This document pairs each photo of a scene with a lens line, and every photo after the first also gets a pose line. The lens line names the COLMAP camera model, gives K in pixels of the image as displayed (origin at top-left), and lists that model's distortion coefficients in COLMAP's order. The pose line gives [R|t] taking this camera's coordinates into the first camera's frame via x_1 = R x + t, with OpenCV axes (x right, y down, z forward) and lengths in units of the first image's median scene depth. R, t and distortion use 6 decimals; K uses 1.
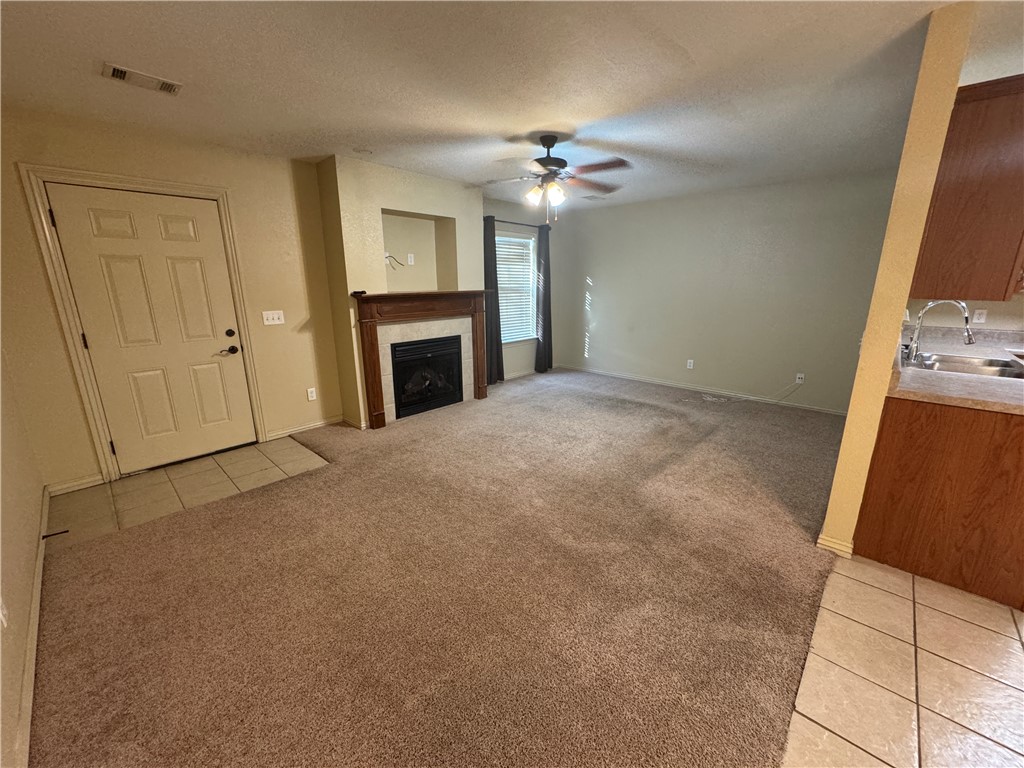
lens RADIAL K [[407.6, 0, 513.3], [0, 407.6, 386.9], [0, 0, 1]] dist [-0.003112, -0.000416]
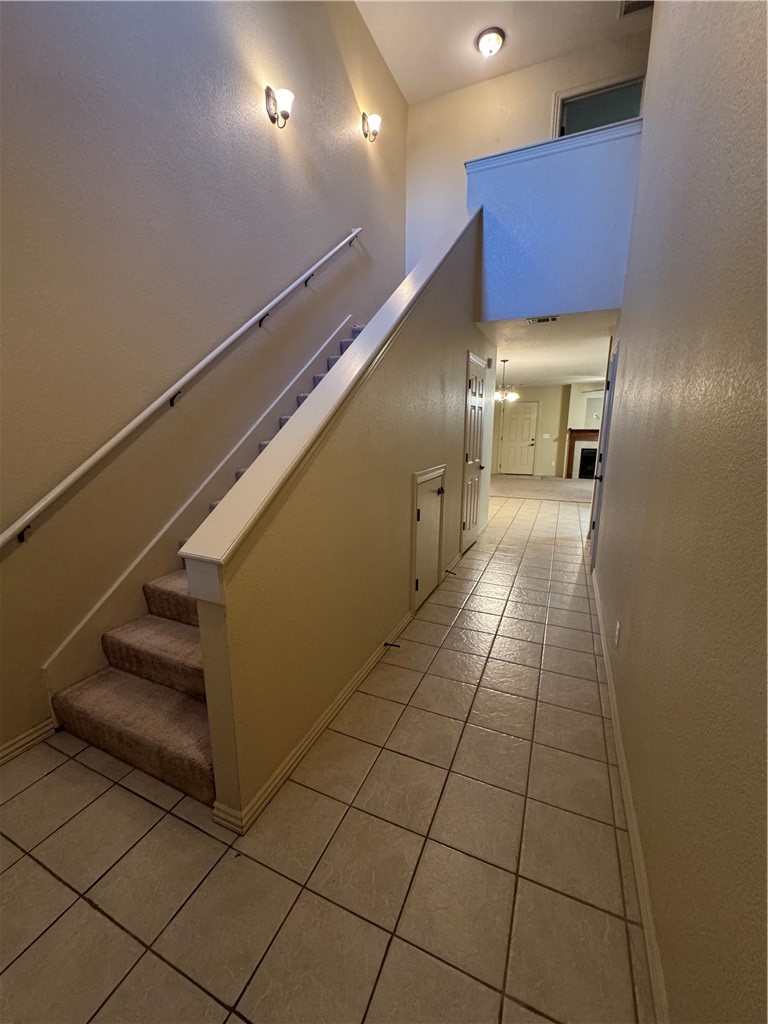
lens RADIAL K [[407.6, 0, 383.1], [0, 407.6, 512.1], [0, 0, 1]] dist [-0.003112, -0.000416]
pose [[0.323303, 0.213655, -0.921861, 1.925756], [-0.222774, 0.963983, 0.145289, 0.207920], [0.919700, 0.158394, 0.359255, -1.132470]]
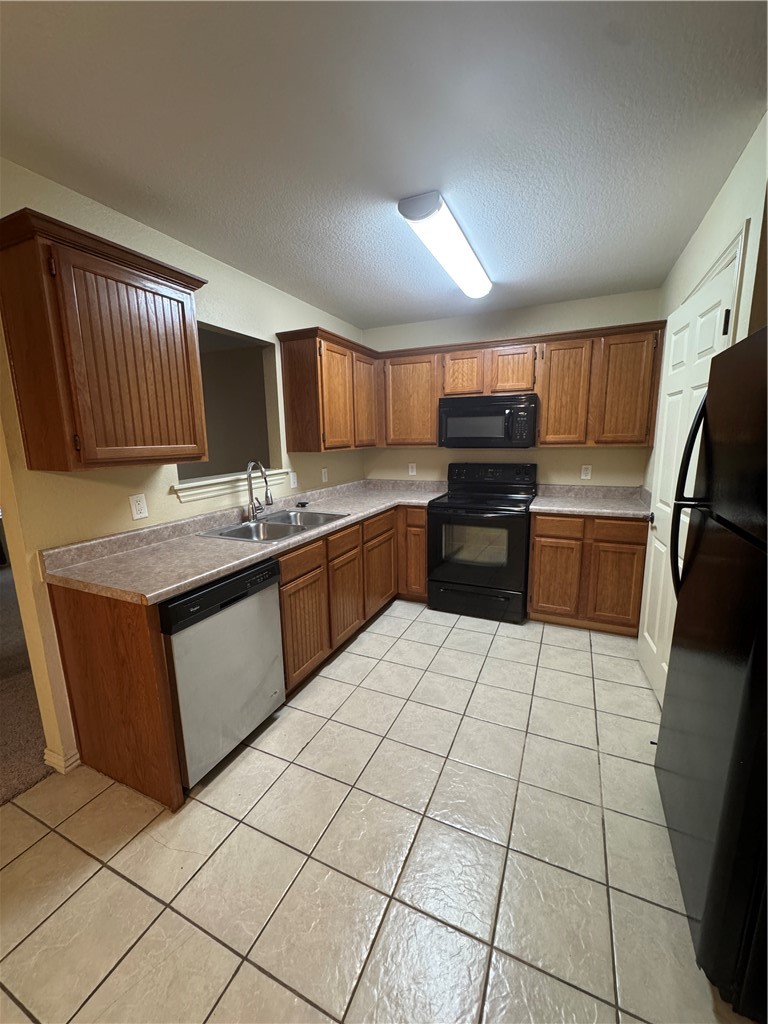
lens RADIAL K [[407.6, 0, 381.7], [0, 407.6, 510.8], [0, 0, 1]] dist [-0.003112, -0.000416]
pose [[0.950973, -0.070263, 0.301186, 0.690525], [0.091347, 0.994216, -0.056482, -0.006247], [-0.295475, 0.081225, 0.951891, -0.021108]]
